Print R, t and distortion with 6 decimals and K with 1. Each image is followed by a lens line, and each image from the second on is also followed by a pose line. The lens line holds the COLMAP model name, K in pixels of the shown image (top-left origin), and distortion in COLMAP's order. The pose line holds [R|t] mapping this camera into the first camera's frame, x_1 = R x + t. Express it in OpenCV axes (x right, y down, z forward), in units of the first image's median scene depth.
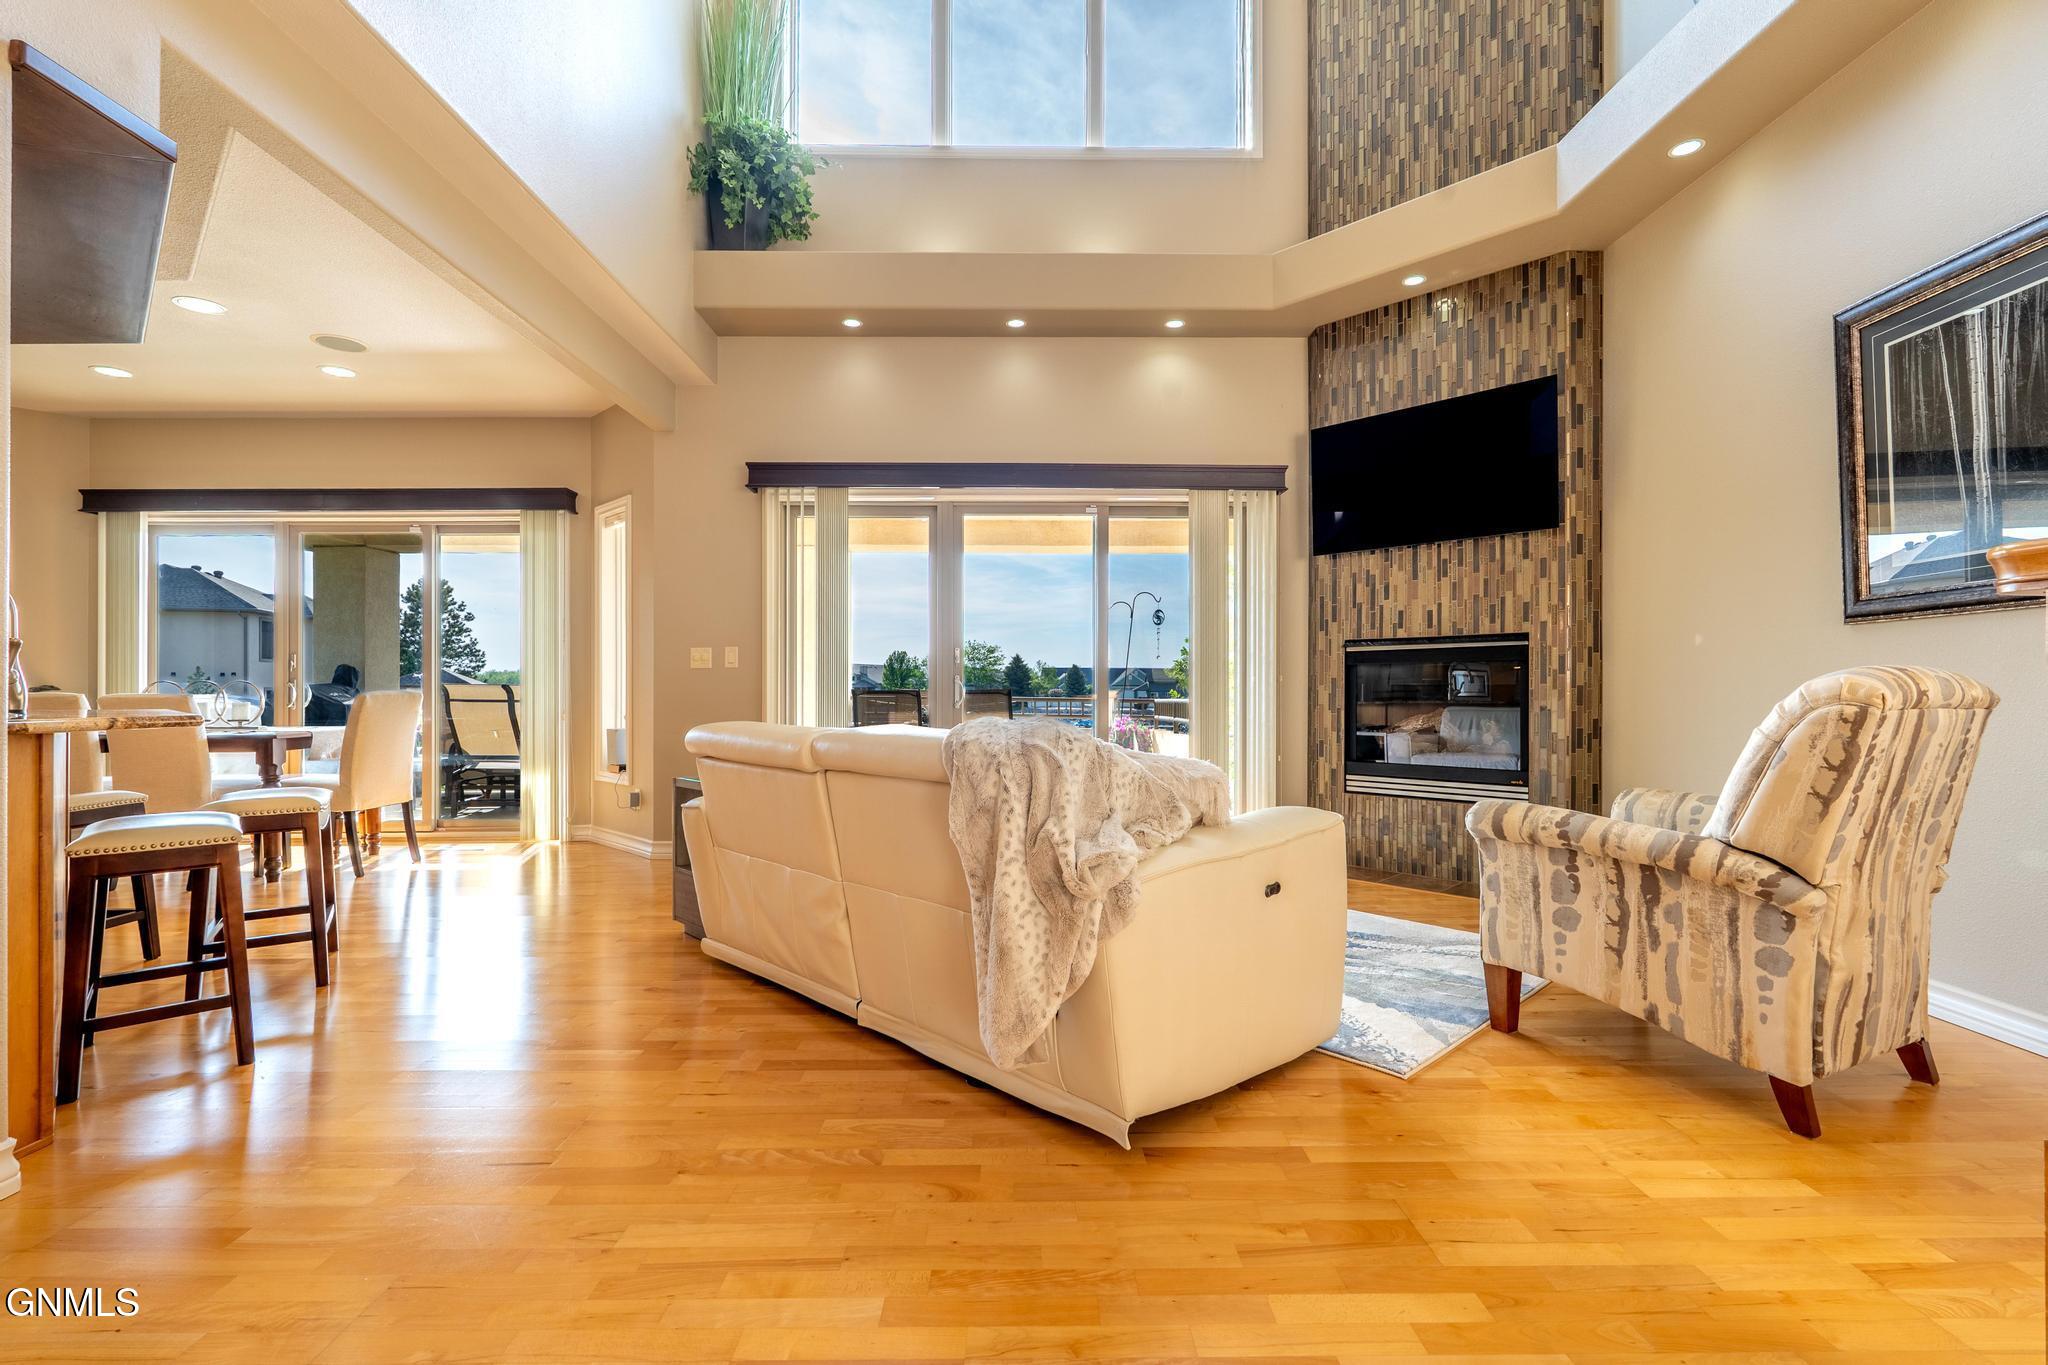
lens RADIAL K [[918.4, 0, 1055.2], [0, 918.4, 683.5], [0, 0, 1]] dist [0.002939, -0.001110]
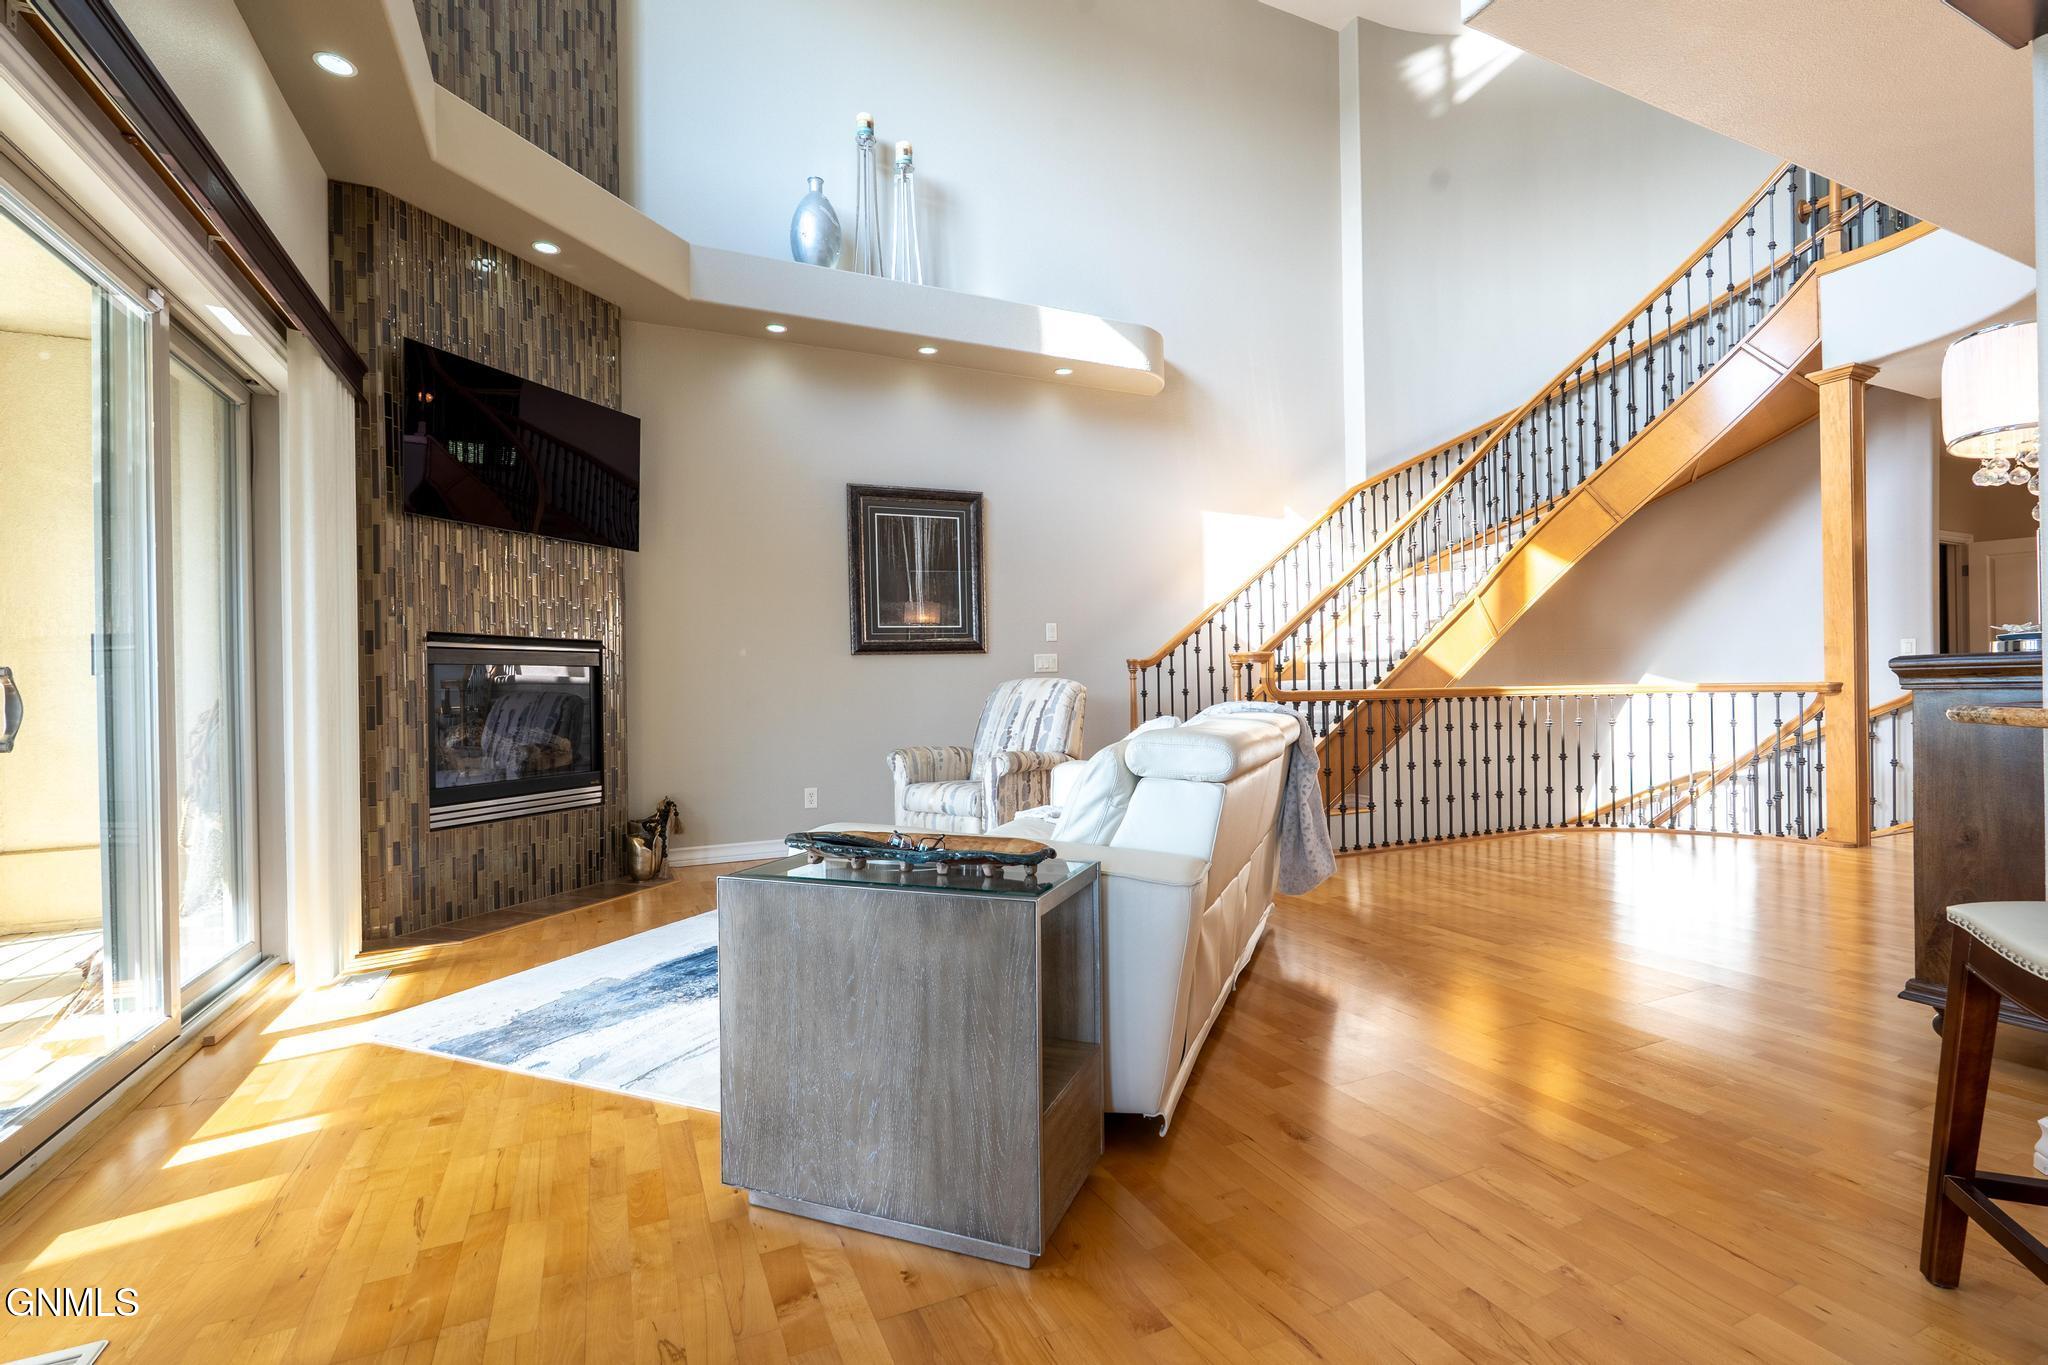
lens RADIAL K [[918.4, 0, 1025.3], [0, 918.4, 686.3], [0, 0, 1]] dist [0.002939, -0.001110]
pose [[-0.392730, 0.009161, 0.919608, -0.666160], [0.009466, 0.999938, -0.005918, 0.008532], [-0.919605, 0.006381, -0.392792, 0.969547]]
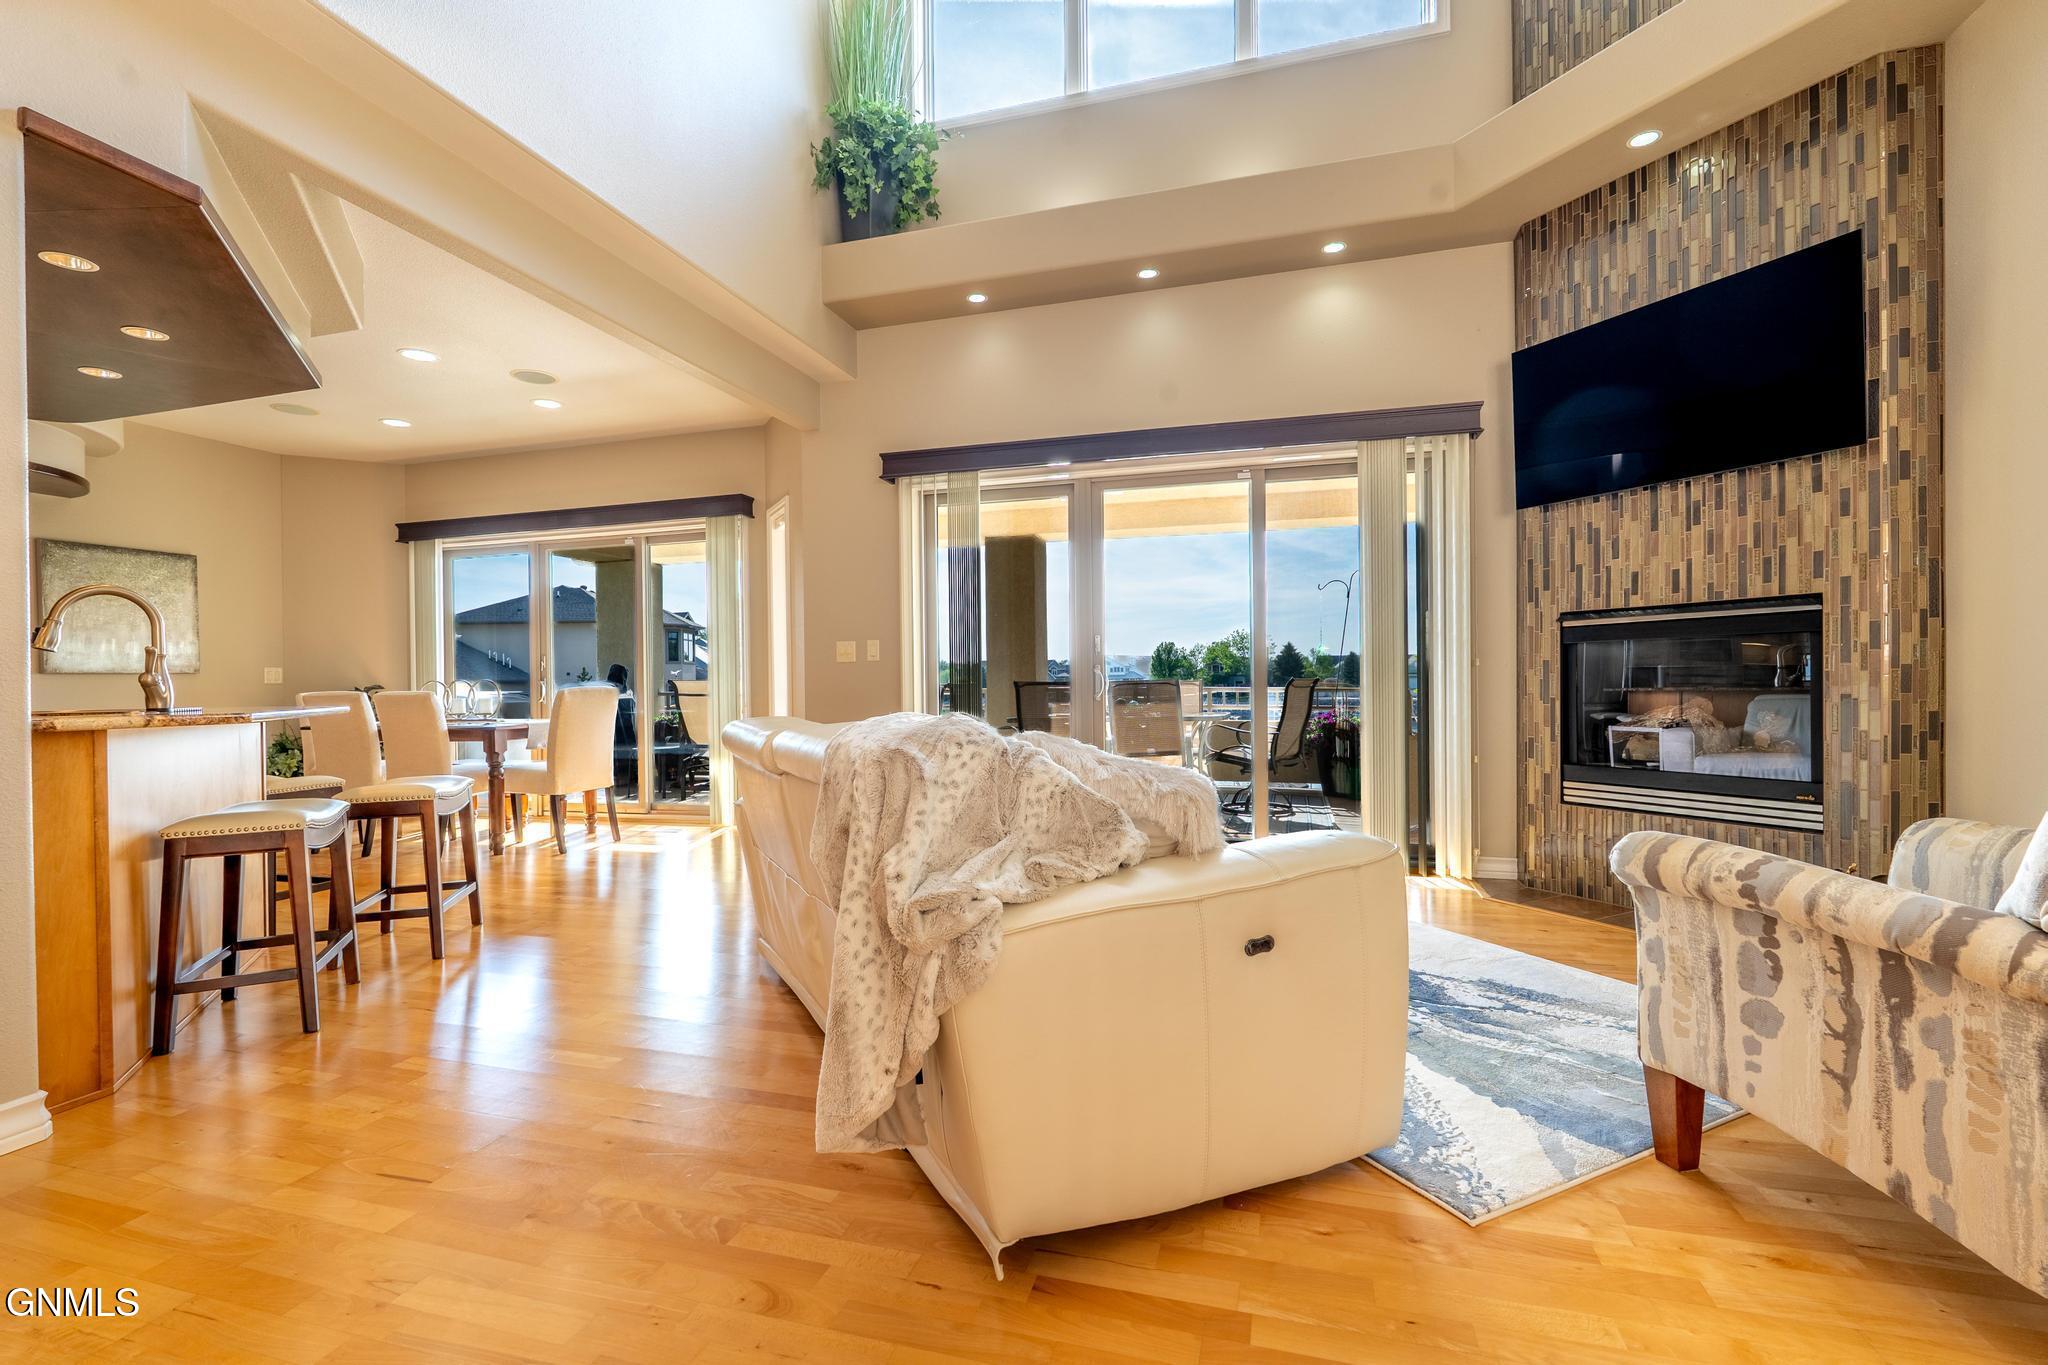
lens RADIAL K [[918.4, 0, 1039.7], [0, 918.4, 683.2], [0, 0, 1]] dist [0.002939, -0.001110]
pose [[0.953626, -0.010566, -0.300809, 0.142317], [0.013560, 0.999877, 0.007867, 0.002064], [0.300689, -0.011582, 0.953652, 0.117567]]
